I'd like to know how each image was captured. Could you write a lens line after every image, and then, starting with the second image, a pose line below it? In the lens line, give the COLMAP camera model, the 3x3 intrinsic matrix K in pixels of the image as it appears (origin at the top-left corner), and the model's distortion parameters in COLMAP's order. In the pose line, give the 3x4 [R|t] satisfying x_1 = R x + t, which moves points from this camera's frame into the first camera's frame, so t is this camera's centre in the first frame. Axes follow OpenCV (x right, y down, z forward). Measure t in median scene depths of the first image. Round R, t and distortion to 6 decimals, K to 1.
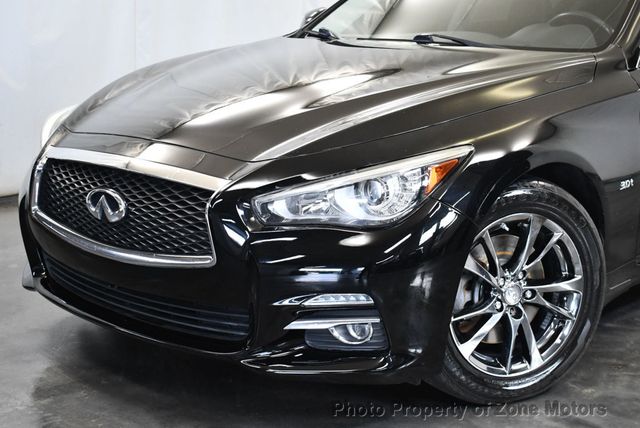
lens RADIAL K [[1083.8, 0, 320.0], [0, 1083.8, 214.0], [0, 0, 1]] dist [-0.038850, -0.043881]
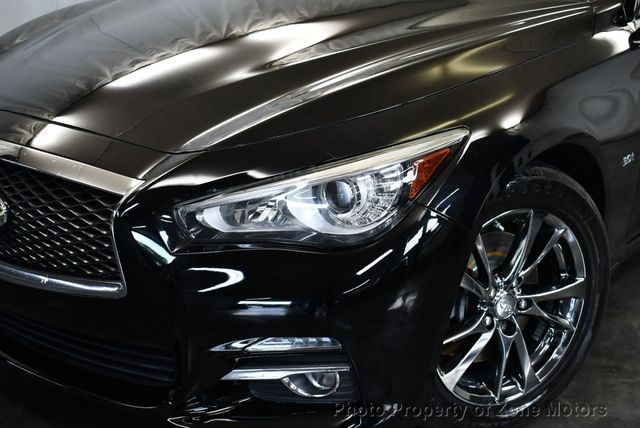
lens RADIAL K [[915.5, 0, 320.0], [0, 915.5, 214.0], [0, 0, 1]] dist [0.008177, 0.012585]
pose [[0.997145, -0.017780, 0.073387, -0.008582], [0.011739, 0.996568, 0.081943, -0.052418], [-0.074592, -0.080847, 0.993931, 0.339347]]
